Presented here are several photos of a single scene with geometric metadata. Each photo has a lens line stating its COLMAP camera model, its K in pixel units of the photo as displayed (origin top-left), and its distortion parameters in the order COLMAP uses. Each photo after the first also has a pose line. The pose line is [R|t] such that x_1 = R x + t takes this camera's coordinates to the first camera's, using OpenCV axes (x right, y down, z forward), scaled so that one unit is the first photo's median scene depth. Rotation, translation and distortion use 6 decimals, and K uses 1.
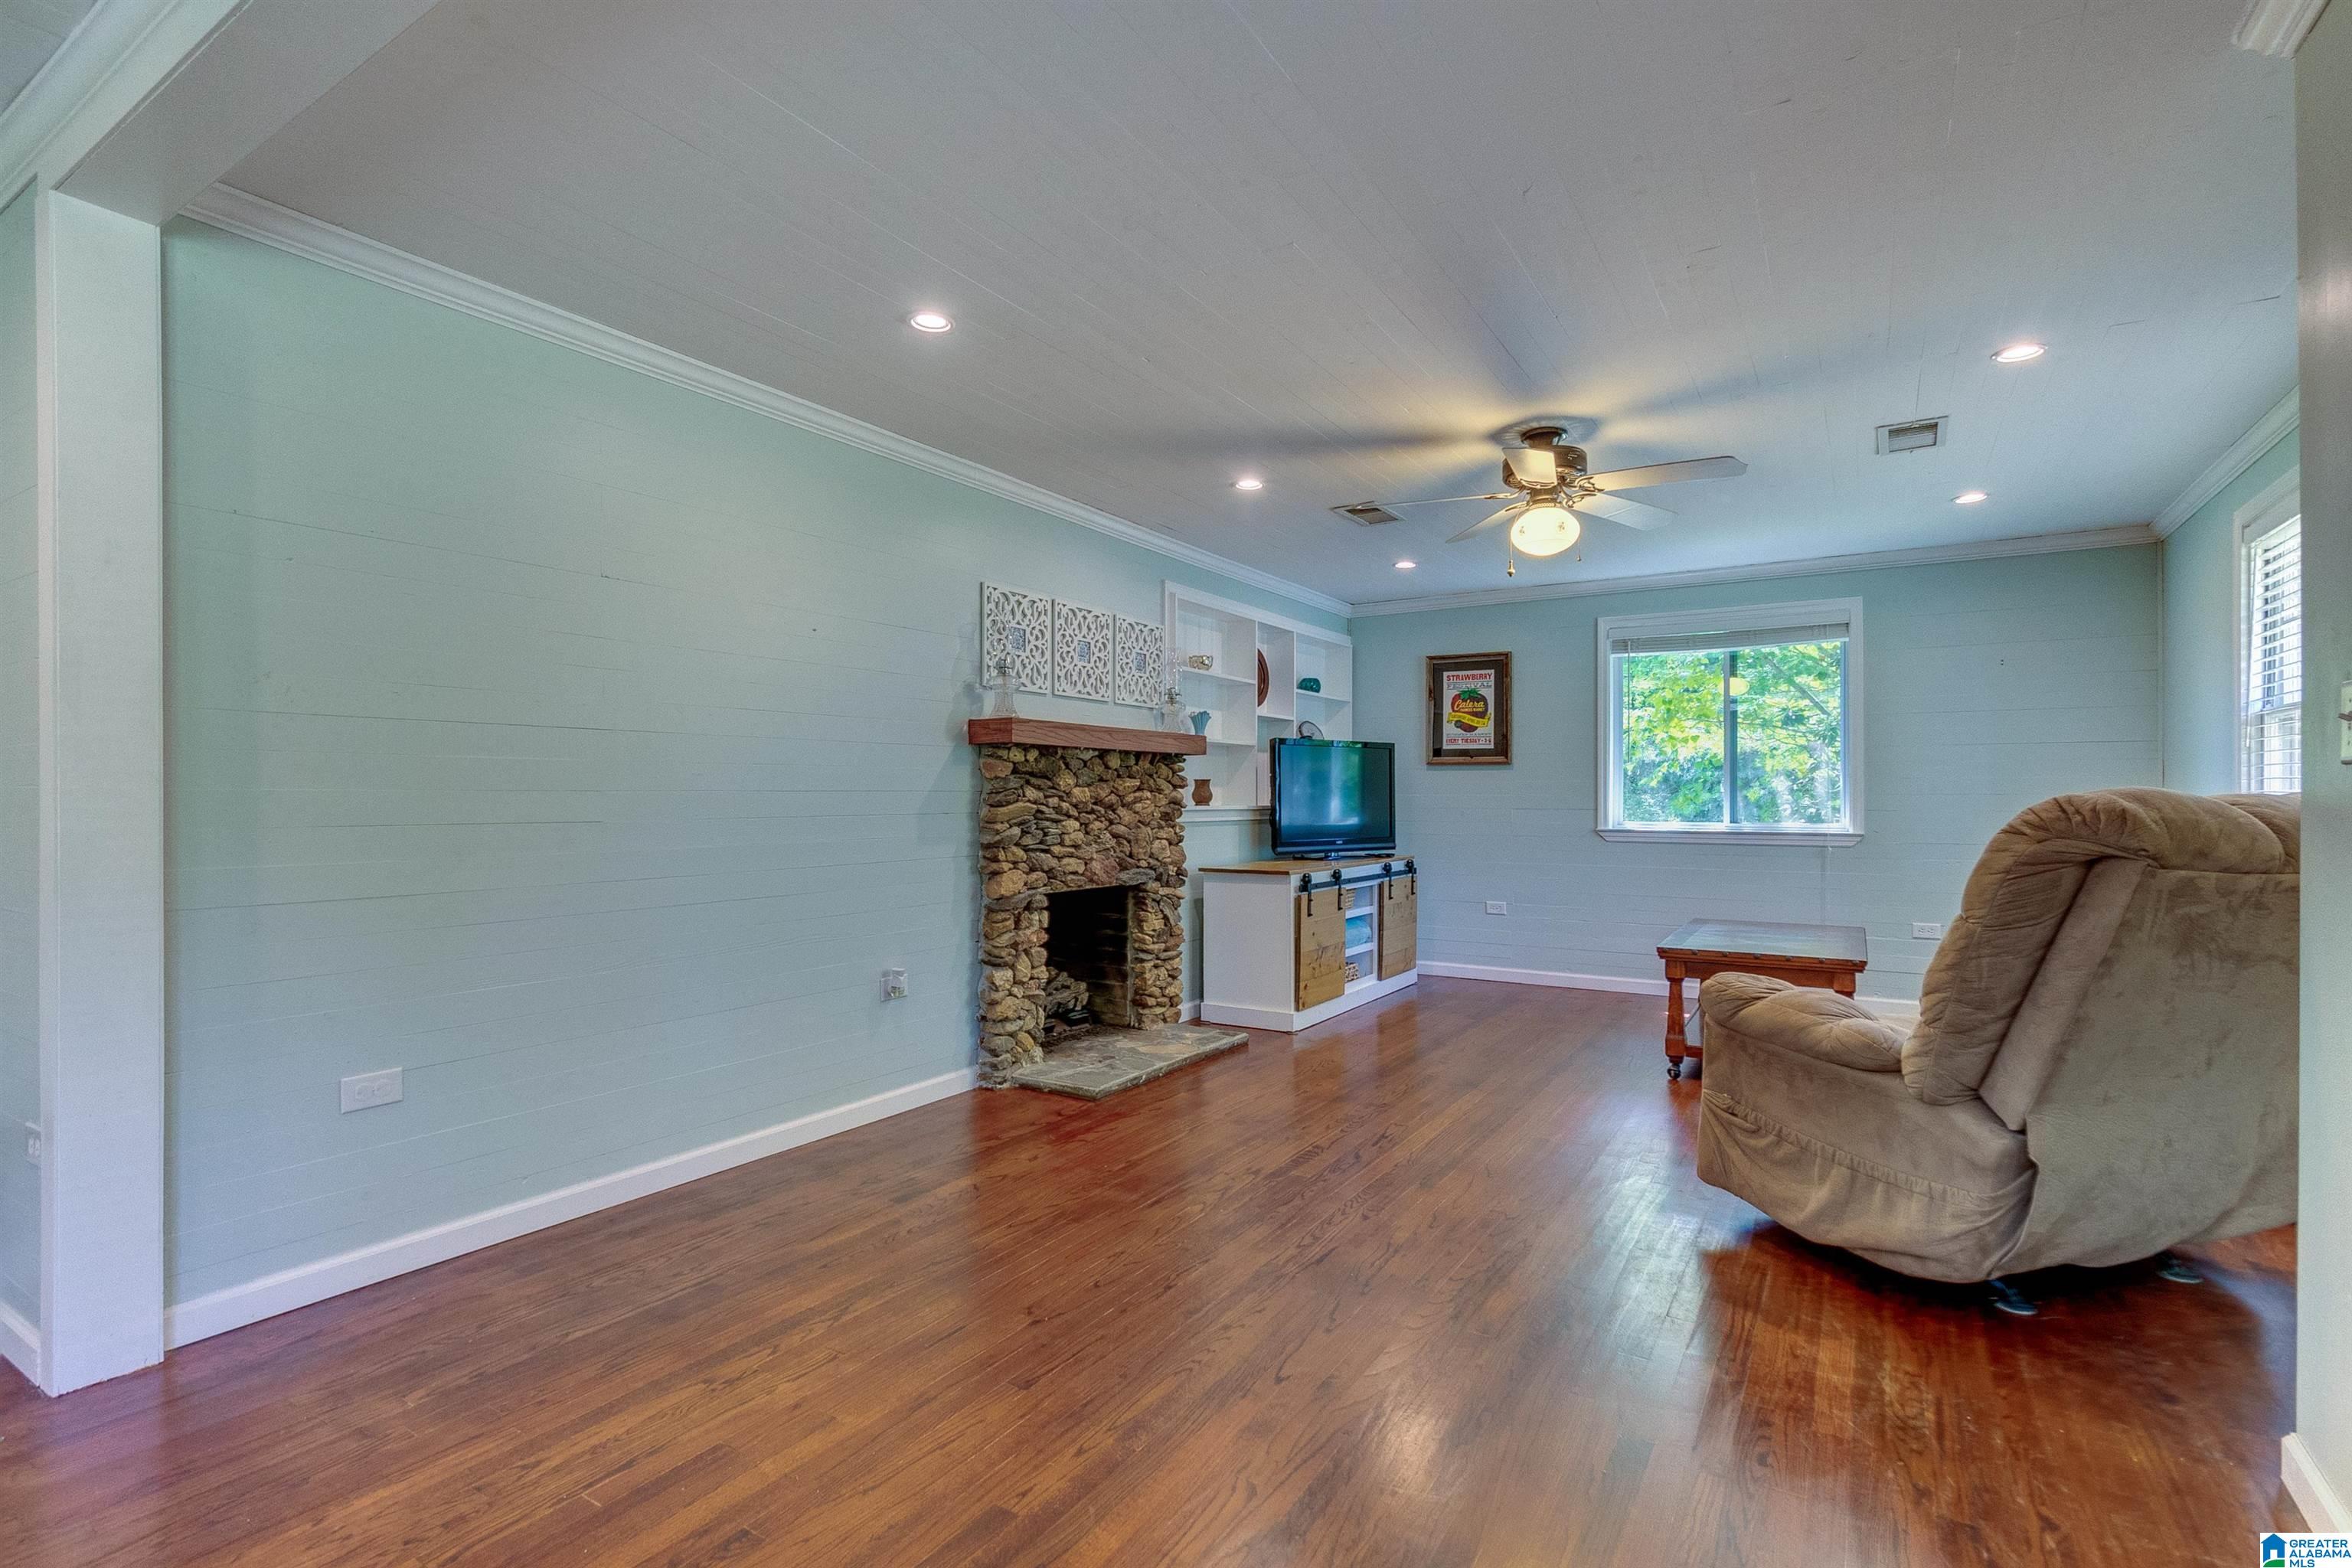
lens RADIAL K [[1093.3, 0, 1185.2], [0, 1093.3, 828.9], [0, 0, 1]] dist [-0.000541, 0.000447]
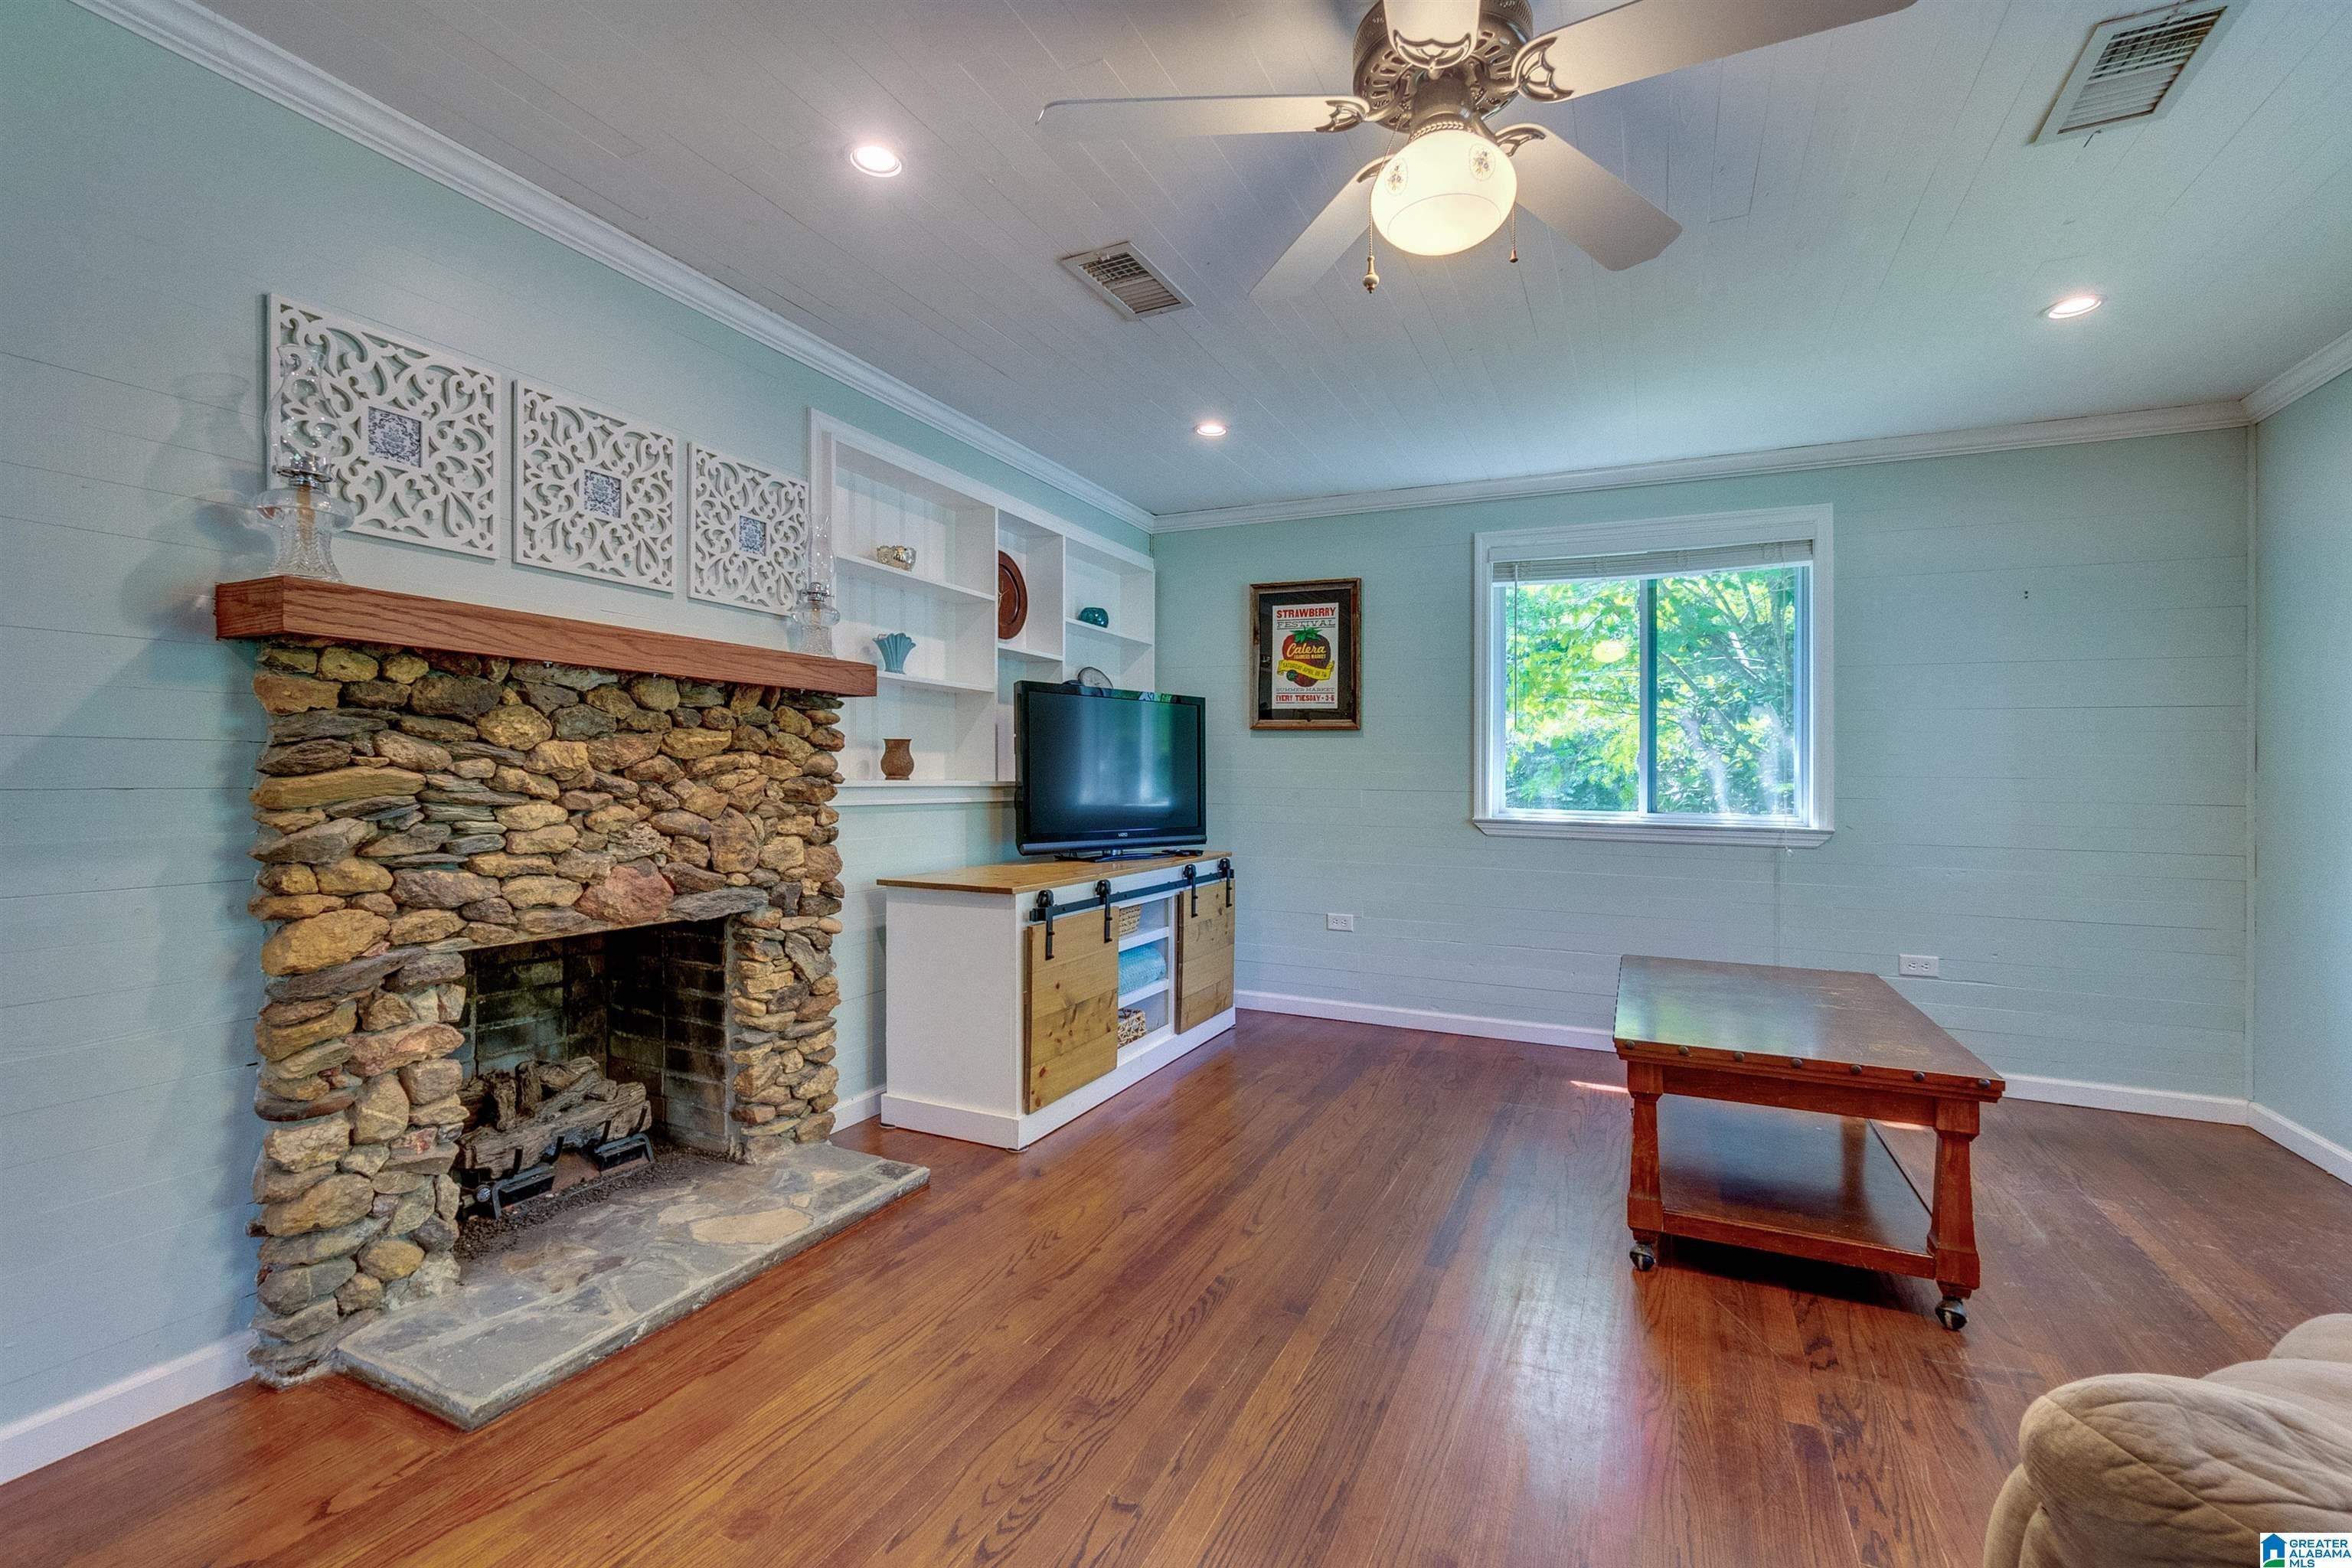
lens RADIAL K [[1017.1, 0, 1186.3], [0, 1017.1, 781.2], [0, 0, 1]] dist [-0.000910, -0.000591]
pose [[0.991900, 0.012395, 0.126412, 0.126741], [-0.009597, 0.999696, -0.022721, -0.010005], [-0.126655, 0.021323, 0.991718, 0.446105]]
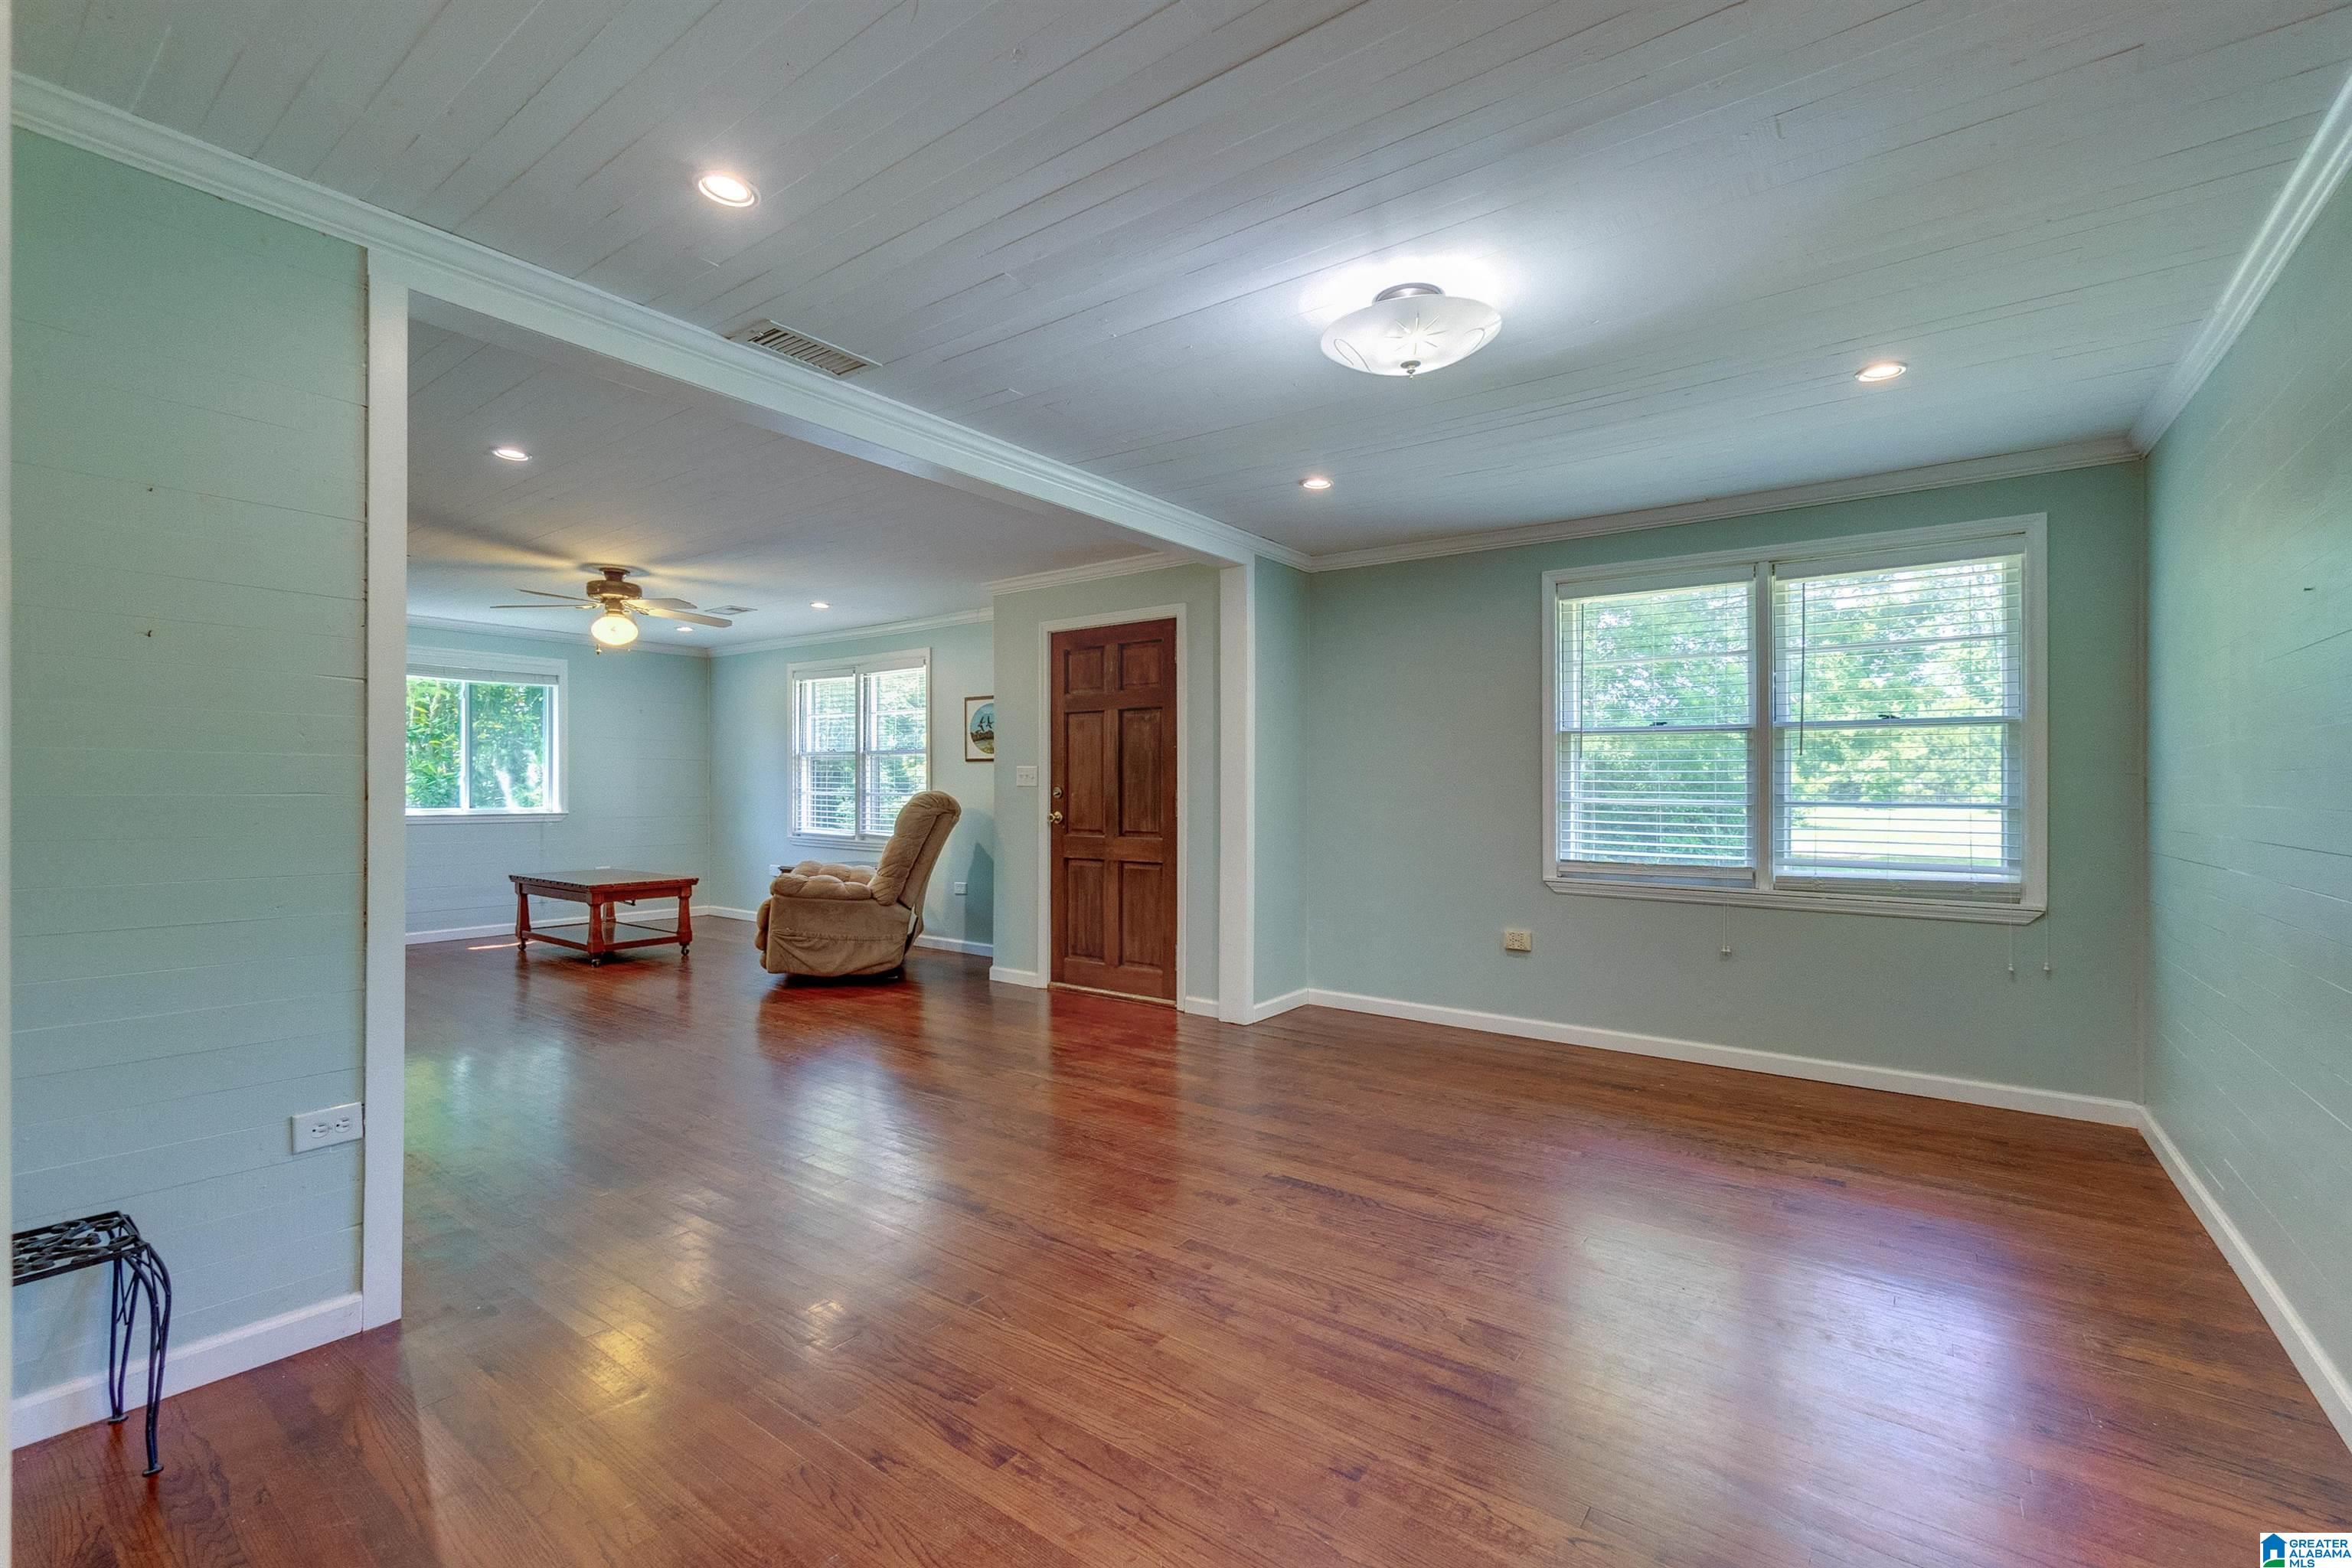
lens RADIAL K [[1017.1, 0, 1158.1], [0, 1017.1, 793.4], [0, 0, 1]] dist [-0.000910, -0.000591]
pose [[0.091212, -0.001286, 0.995831, -0.855167], [0.017053, 0.999855, -0.000271, -0.008965], [-0.995685, 0.017006, 0.091221, 0.038658]]
